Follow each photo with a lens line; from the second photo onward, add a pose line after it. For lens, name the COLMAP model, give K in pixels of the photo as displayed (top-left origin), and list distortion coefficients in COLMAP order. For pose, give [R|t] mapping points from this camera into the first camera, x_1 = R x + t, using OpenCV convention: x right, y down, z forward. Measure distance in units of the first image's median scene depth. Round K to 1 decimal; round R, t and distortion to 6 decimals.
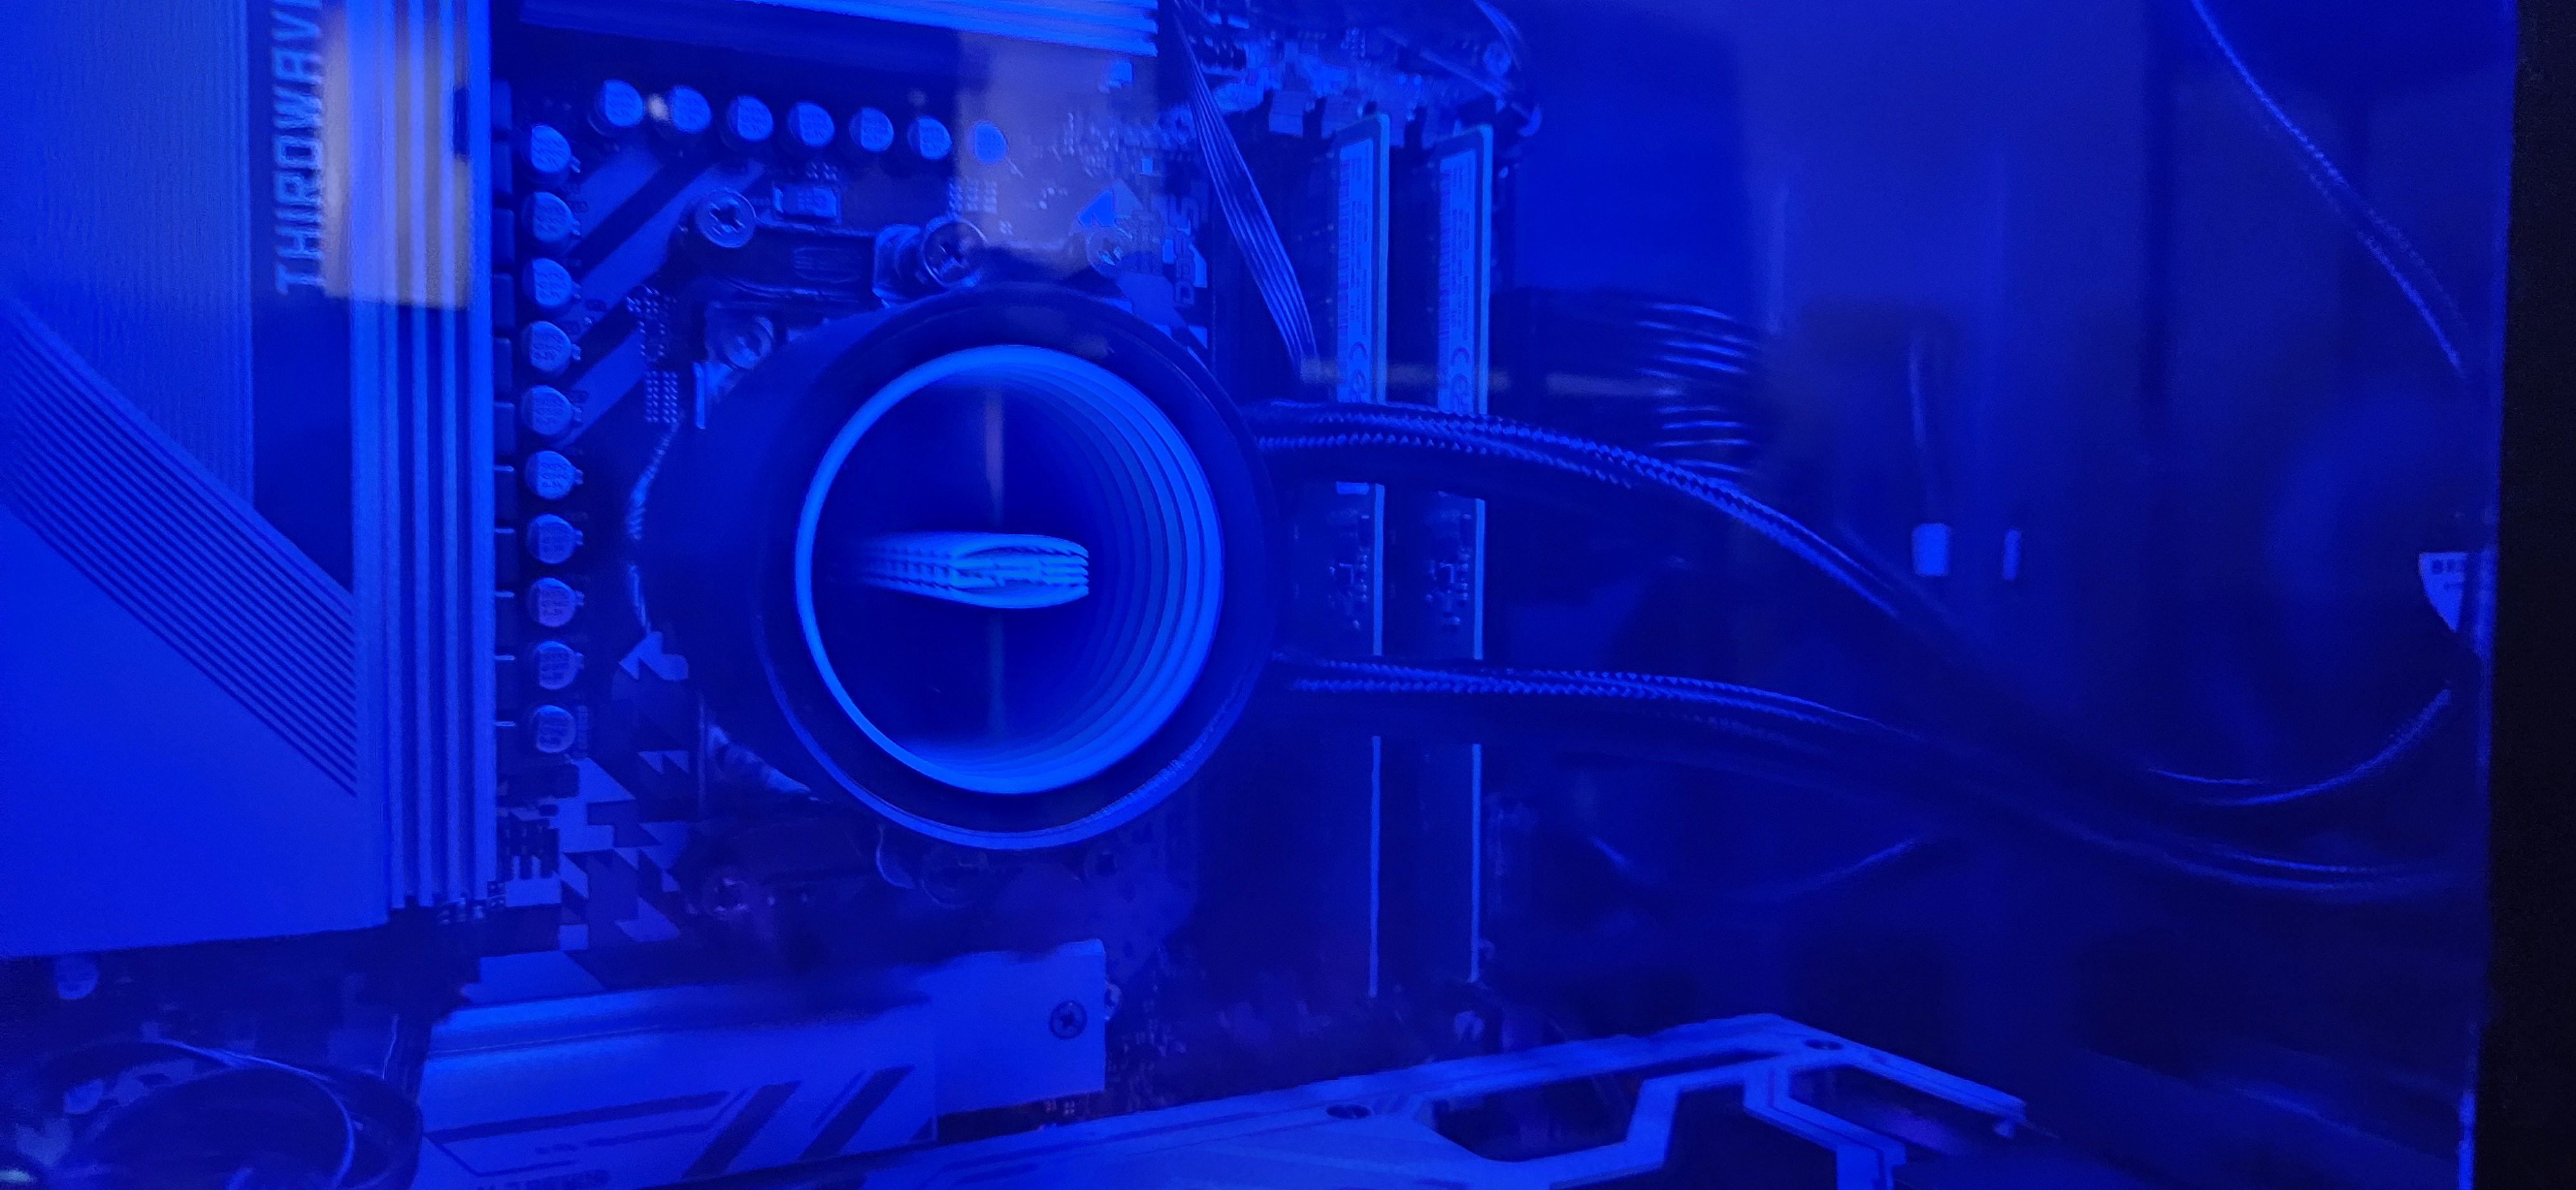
lens RADIAL K [[1832.5, 0, 1288.0], [0, 1832.5, 595.0], [0, 0, 1]] dist [0.033998, 0.000297]
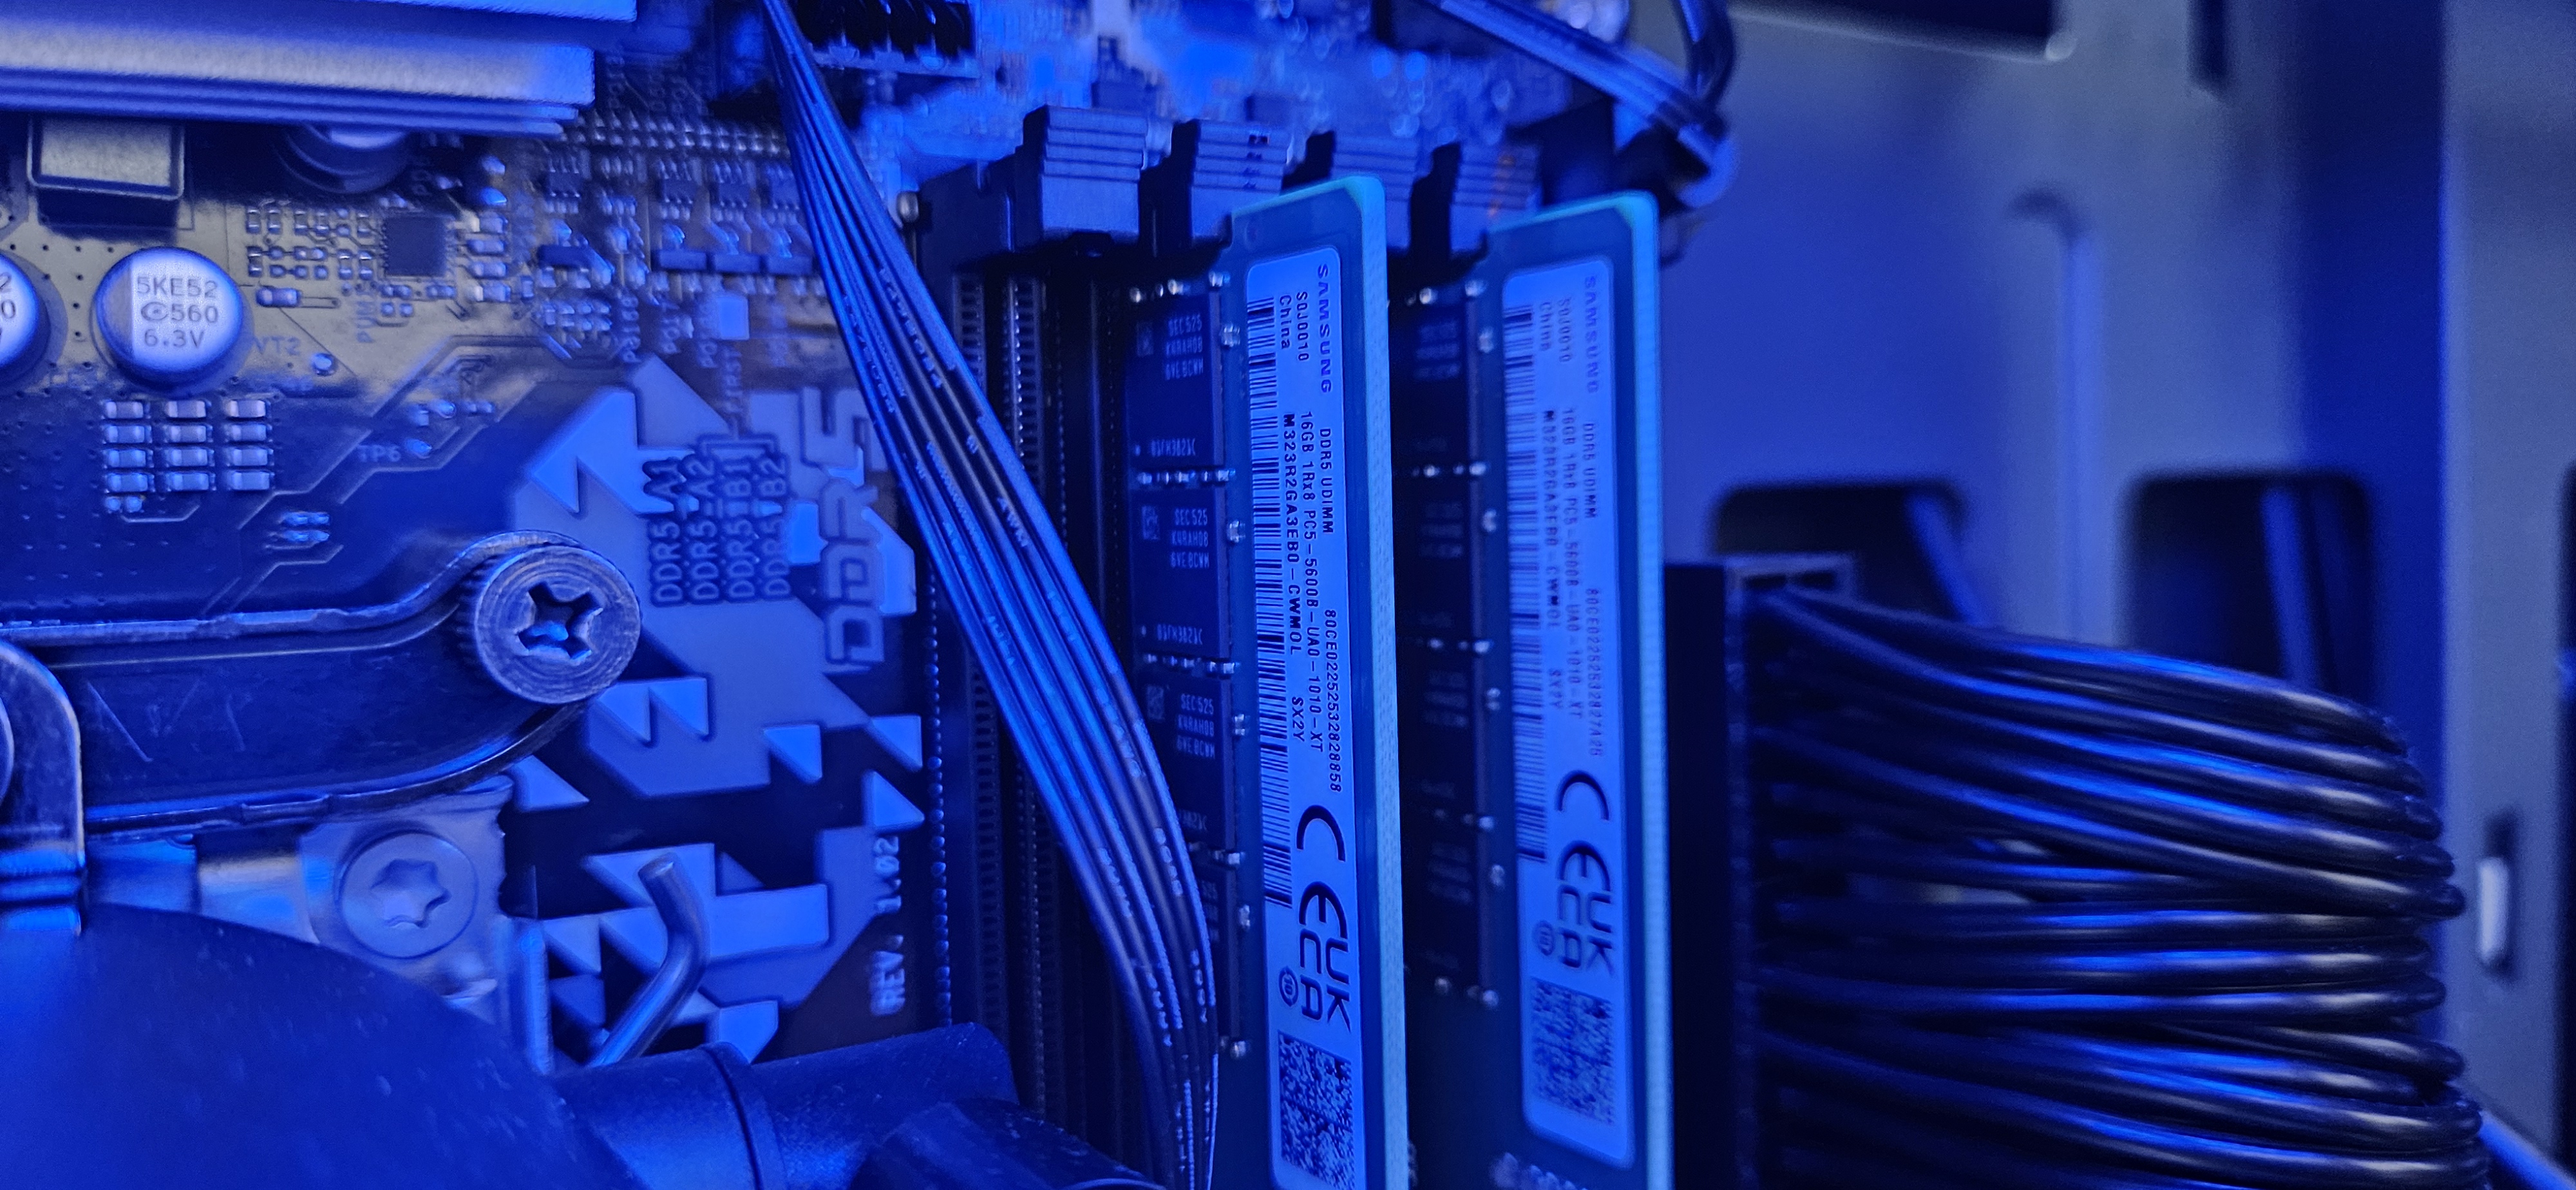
lens RADIAL K [[1893.3, 0, 1305.3], [0, 1893.3, 602.2], [0, 0, 1]] dist [-0.007825, -0.002709]
pose [[0.997155, -0.042509, 0.062250, 0.014925], [0.042069, 0.999080, 0.008360, -0.186110], [-0.062548, -0.005717, 0.998026, 0.648960]]
